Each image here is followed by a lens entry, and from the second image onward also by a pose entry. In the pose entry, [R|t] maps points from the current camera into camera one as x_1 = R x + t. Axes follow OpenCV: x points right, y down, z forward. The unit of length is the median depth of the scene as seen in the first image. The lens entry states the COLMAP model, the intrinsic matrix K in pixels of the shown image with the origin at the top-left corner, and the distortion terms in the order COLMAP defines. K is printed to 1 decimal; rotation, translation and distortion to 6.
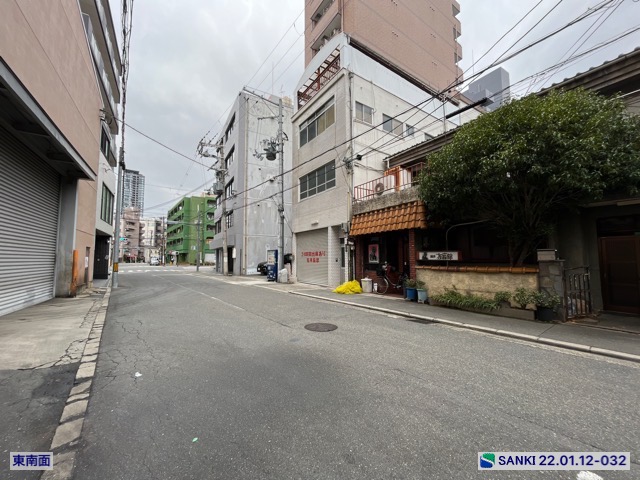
lens RADIAL K [[258.9, 0, 319.0], [0, 258.9, 242.3], [0, 0, 1]] dist [-0.002484, -0.000402]
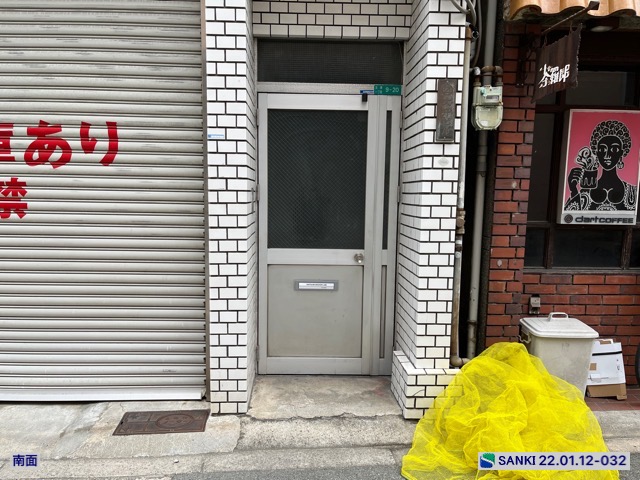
lens RADIAL K [[486.3, 0, 316.7], [0, 486.3, 245.1], [0, 0, 1]] dist [0.055892, -0.080657]
pose [[0.538621, -0.091071, 0.837612, -0.116437], [-0.073444, 0.985282, 0.154354, 0.045640], [-0.839341, -0.144656, 0.524005, 0.767400]]
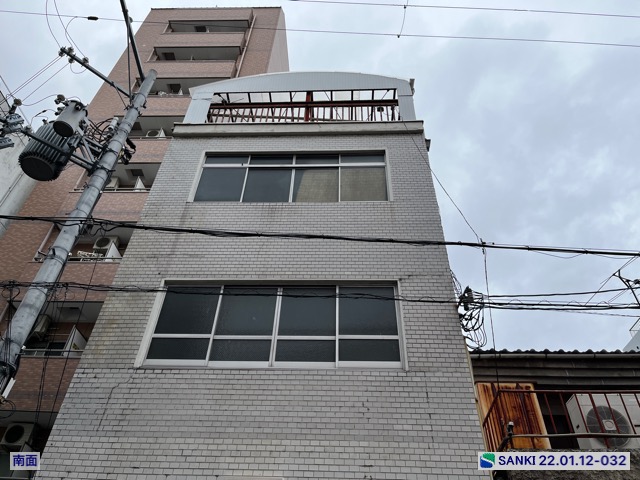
lens RADIAL K [[486.3, 0, 320.2], [0, 486.3, 240.8], [0, 0, 1]] dist [0.055892, -0.080657]
pose [[0.588938, 0.565985, 0.576900, -0.325340], [-0.091925, 0.756108, -0.647959, 0.028153], [-0.802933, 0.328576, 0.497328, 0.689682]]
